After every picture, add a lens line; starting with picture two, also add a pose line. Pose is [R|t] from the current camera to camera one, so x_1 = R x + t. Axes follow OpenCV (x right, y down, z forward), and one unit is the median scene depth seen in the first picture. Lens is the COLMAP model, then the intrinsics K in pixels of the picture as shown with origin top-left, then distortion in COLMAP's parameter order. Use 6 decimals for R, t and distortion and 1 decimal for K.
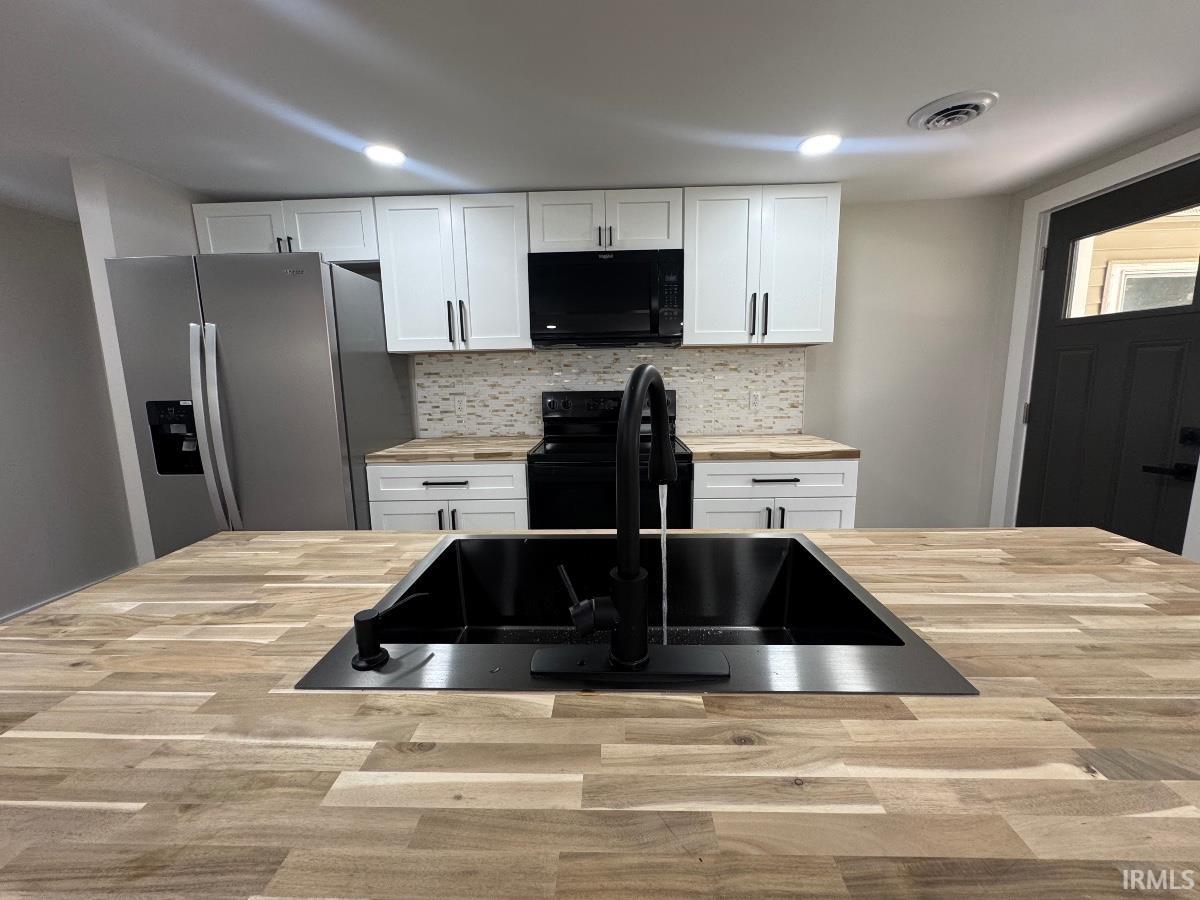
lens RADIAL K [[482.3, 0, 598.2], [0, 482.3, 449.2], [0, 0, 1]] dist [-0.005008, 0.000574]
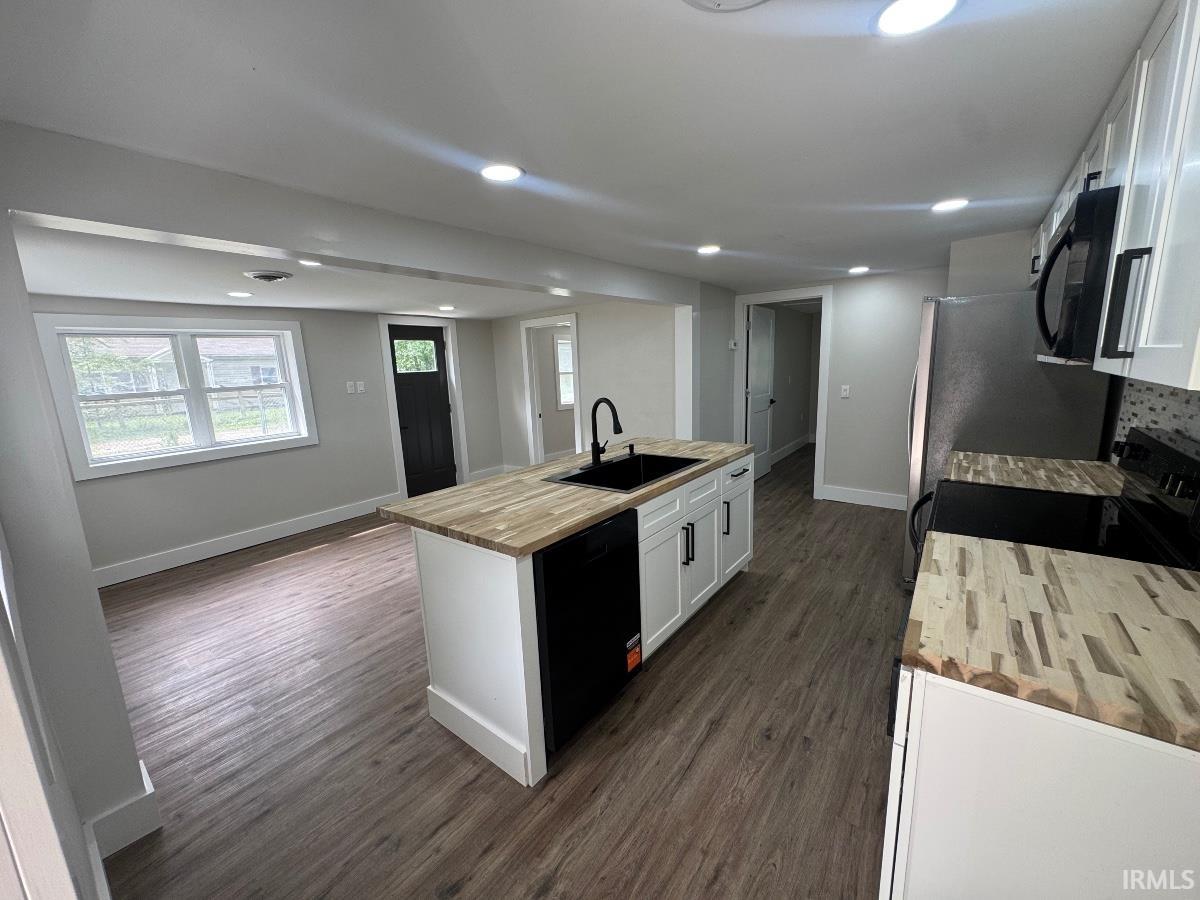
lens RADIAL K [[482.3, 0, 599.4], [0, 482.3, 452.4], [0, 0, 1]] dist [-0.005008, 0.000574]
pose [[-0.586942, 0.186631, -0.787825, 0.925073], [-0.078996, 0.955225, 0.285141, -0.241904], [0.805766, 0.229596, -0.545919, 0.898034]]
